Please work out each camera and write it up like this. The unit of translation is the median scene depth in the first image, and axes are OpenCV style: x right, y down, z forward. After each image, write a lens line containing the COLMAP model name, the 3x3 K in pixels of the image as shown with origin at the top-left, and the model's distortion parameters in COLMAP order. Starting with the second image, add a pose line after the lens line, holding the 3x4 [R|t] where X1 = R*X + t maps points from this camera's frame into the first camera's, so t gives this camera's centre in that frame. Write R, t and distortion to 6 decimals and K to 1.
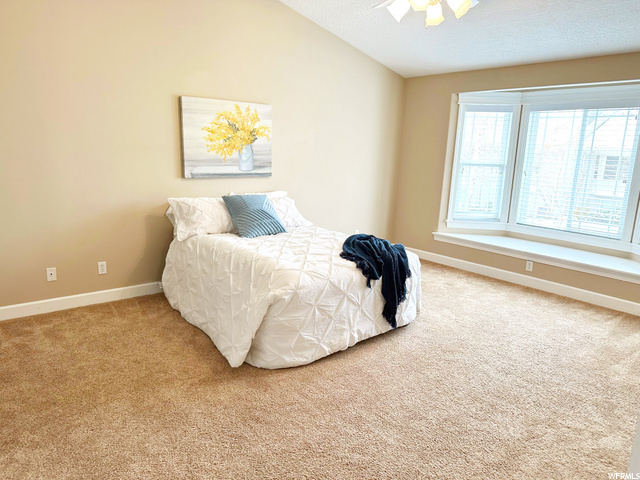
lens RADIAL K [[446.2, 0, 322.3], [0, 446.2, 244.2], [0, 0, 1]] dist [0.036919, -0.058340]
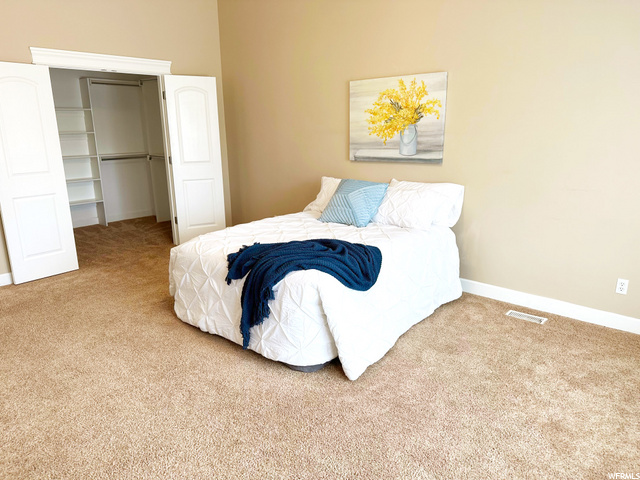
lens RADIAL K [[446.2, 0, 321.3], [0, 446.2, 238.7], [0, 0, 1]] dist [0.036919, -0.058340]
pose [[0.158541, 0.175899, -0.971558, 0.685145], [-0.212393, 0.967042, 0.140423, -0.096944], [0.964237, 0.184089, 0.190676, 0.723386]]
